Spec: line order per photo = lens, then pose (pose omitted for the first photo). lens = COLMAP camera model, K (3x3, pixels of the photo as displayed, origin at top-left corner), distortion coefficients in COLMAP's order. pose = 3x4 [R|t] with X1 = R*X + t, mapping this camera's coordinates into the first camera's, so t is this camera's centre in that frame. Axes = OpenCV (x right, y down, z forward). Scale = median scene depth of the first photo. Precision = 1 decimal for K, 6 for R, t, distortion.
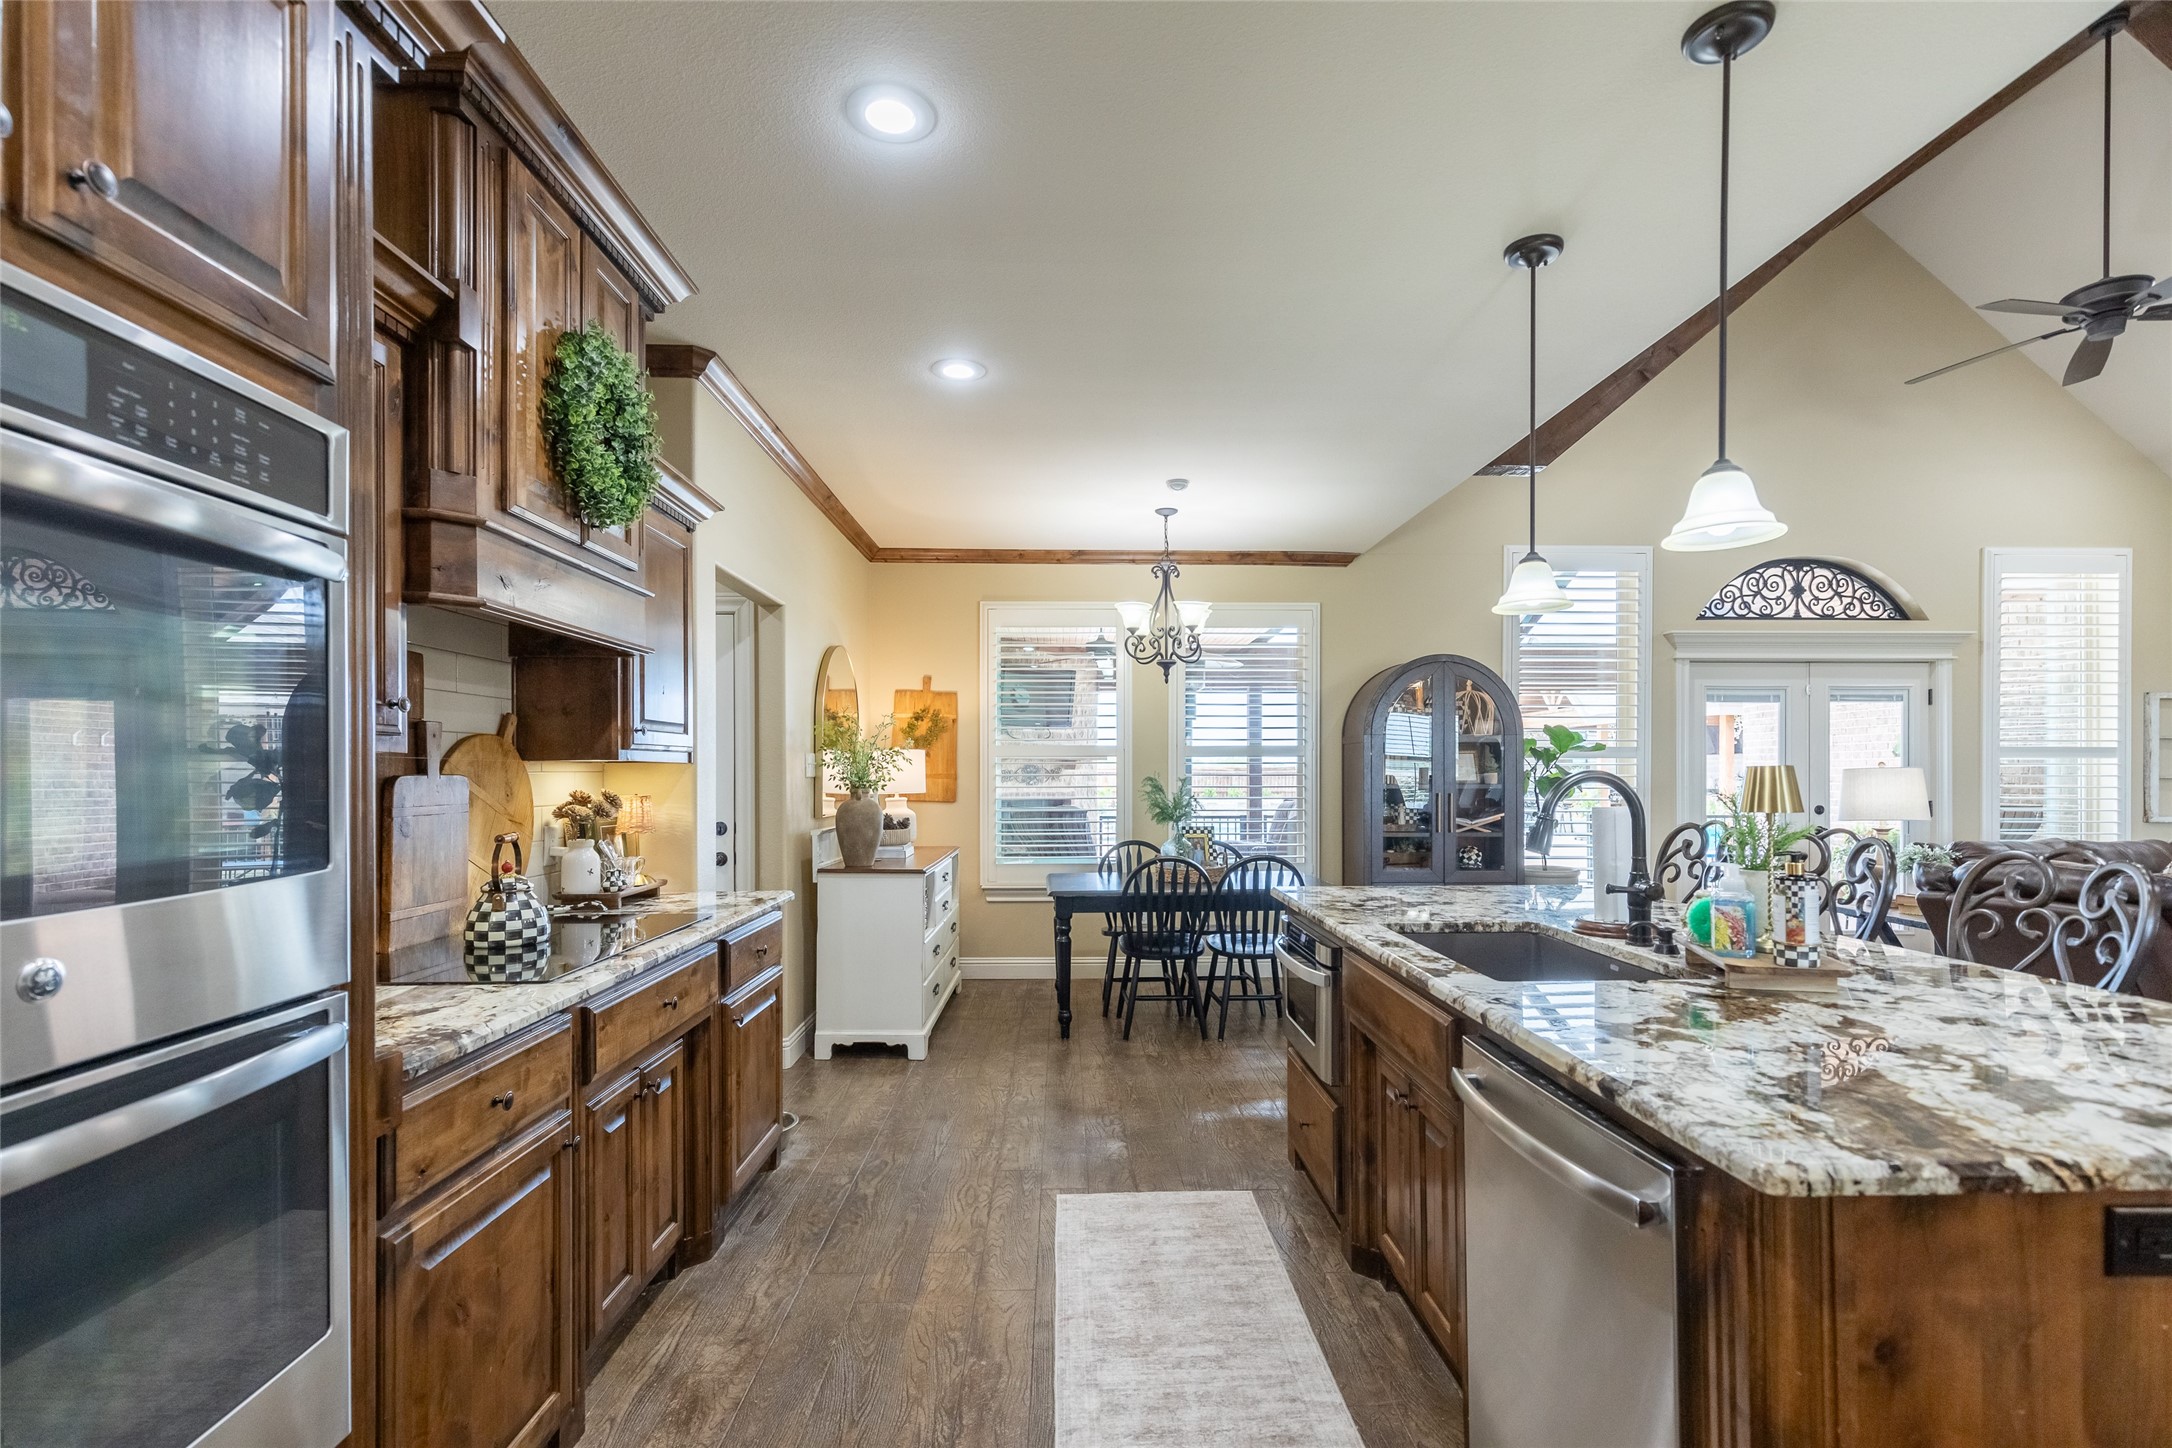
lens RADIAL K [[991.8, 0, 1092.8], [0, 991.8, 777.6], [0, 0, 1]] dist [0.004699, -0.000515]
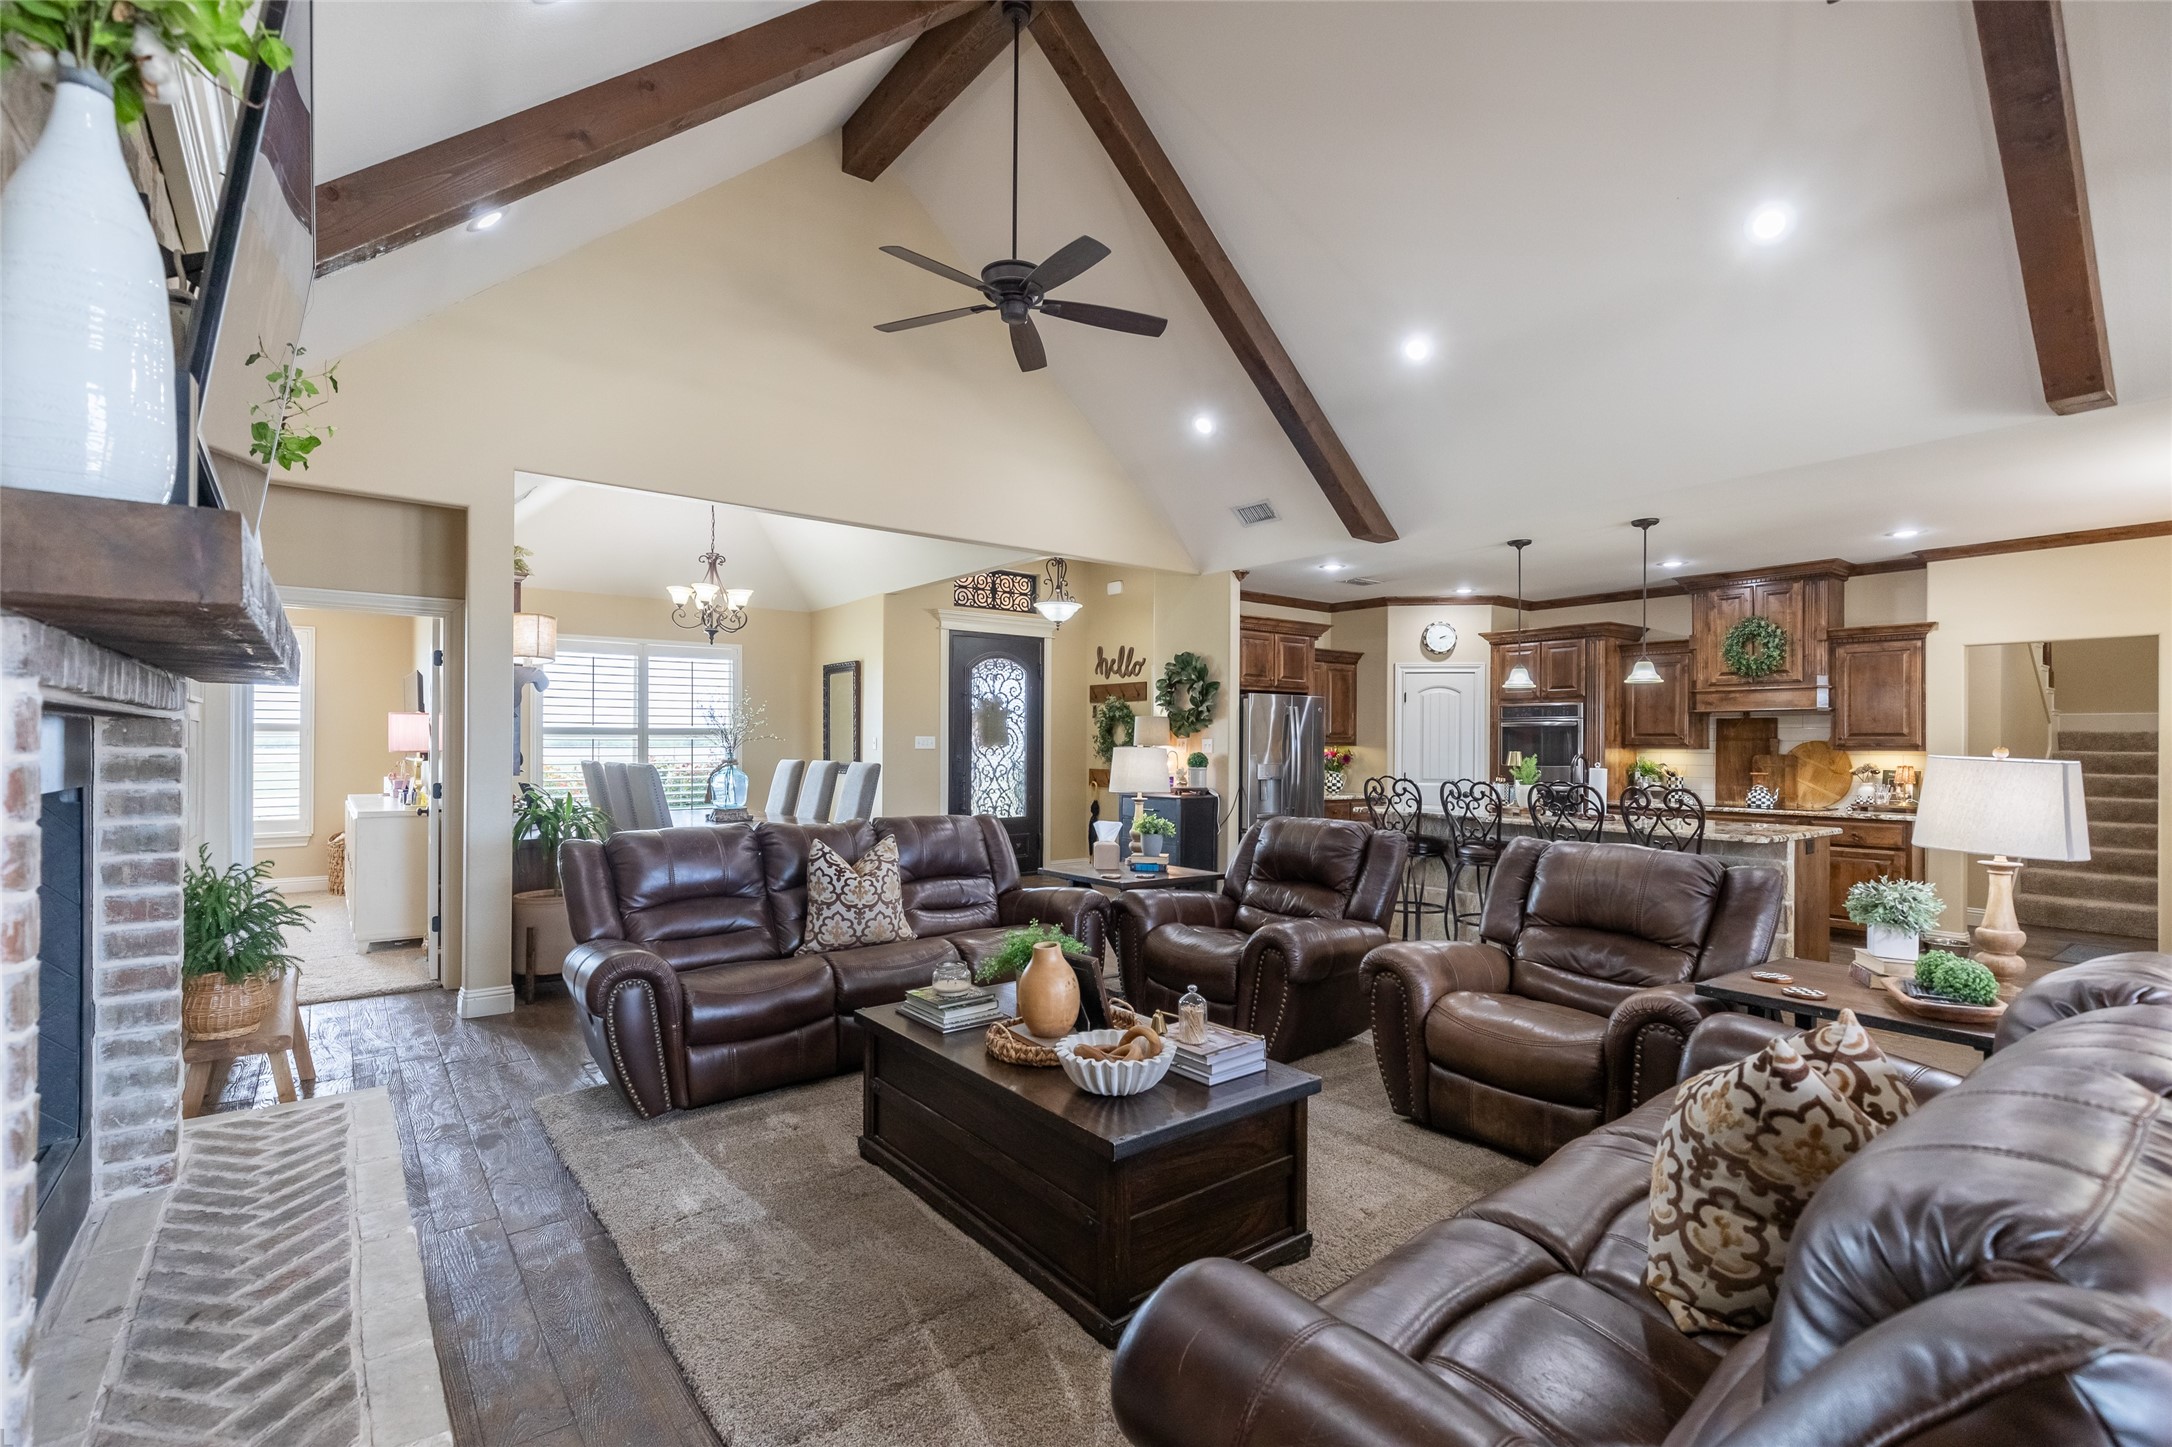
lens RADIAL K [[976.7, 0, 1090.4], [0, 976.7, 740.4], [0, 0, 1]] dist [0.010440, -0.001463]
pose [[-0.805648, -0.006113, -0.592363, 1.223939], [-0.008266, 0.999965, 0.000923, -0.013664], [0.592337, 0.005640, -0.805671, 0.907190]]
